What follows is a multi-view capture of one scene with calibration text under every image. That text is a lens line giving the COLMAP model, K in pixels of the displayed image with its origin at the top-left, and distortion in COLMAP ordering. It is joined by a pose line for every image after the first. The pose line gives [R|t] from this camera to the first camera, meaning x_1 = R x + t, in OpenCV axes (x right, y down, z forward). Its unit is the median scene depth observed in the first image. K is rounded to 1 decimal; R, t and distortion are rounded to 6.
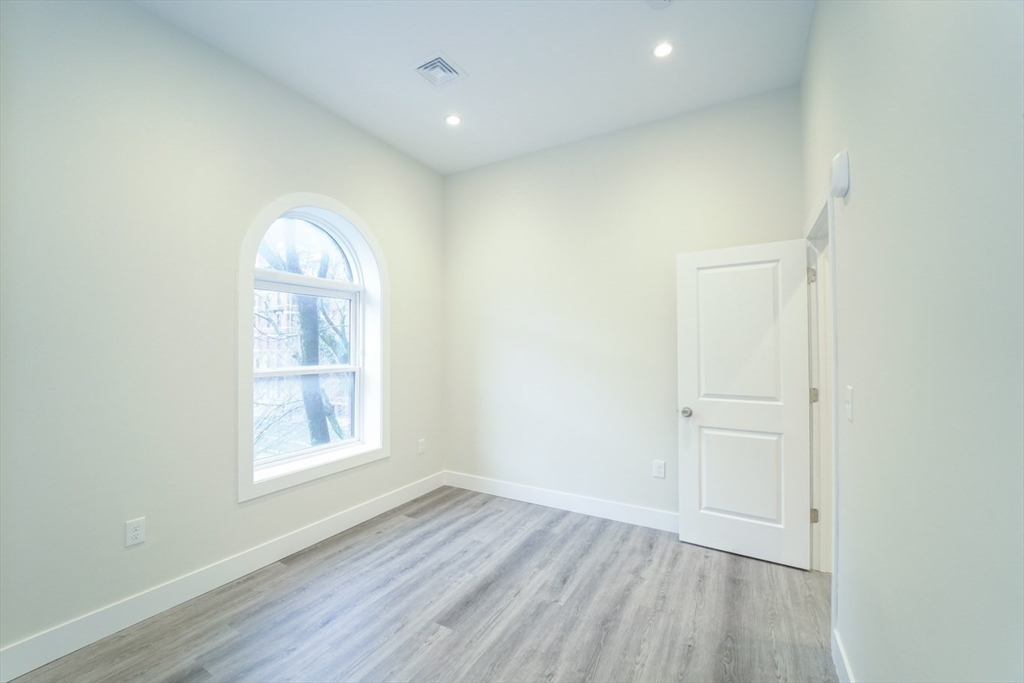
lens RADIAL K [[417.1, 0, 512.0], [0, 417.1, 341.5], [0, 0, 1]] dist [-0.015081, -0.000110]
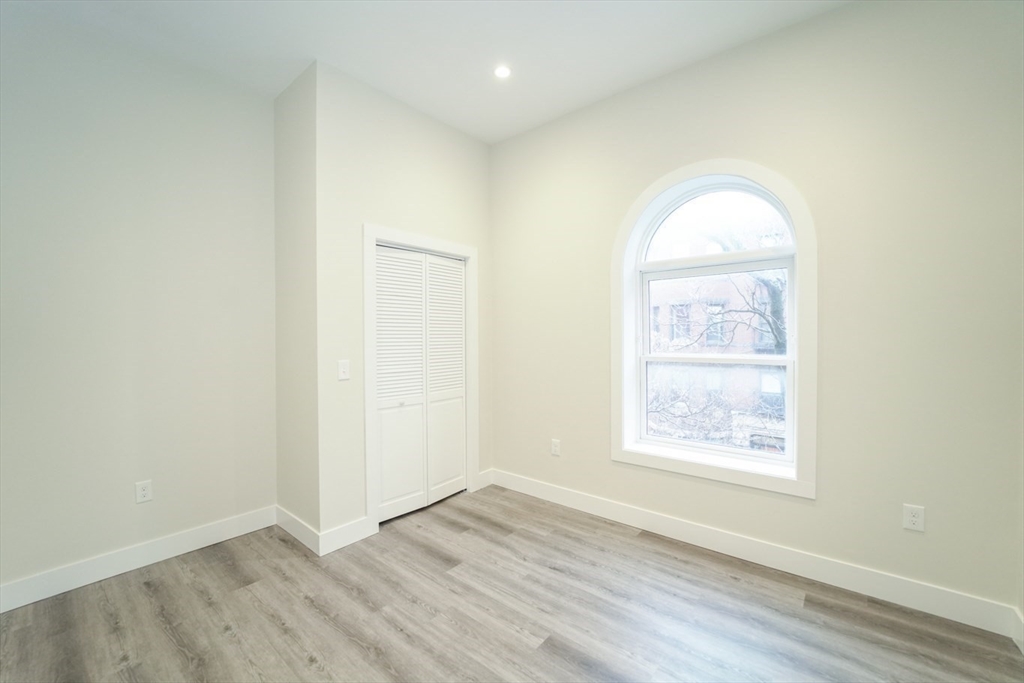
lens RADIAL K [[417.1, 0, 512.0], [0, 417.1, 341.5], [0, 0, 1]] dist [-0.015081, -0.000110]
pose [[-0.188015, 0.010565, -0.982109, 0.609849], [0.021015, 0.999756, 0.006731, 0.016825], [0.981941, -0.019374, -0.188192, 0.926613]]
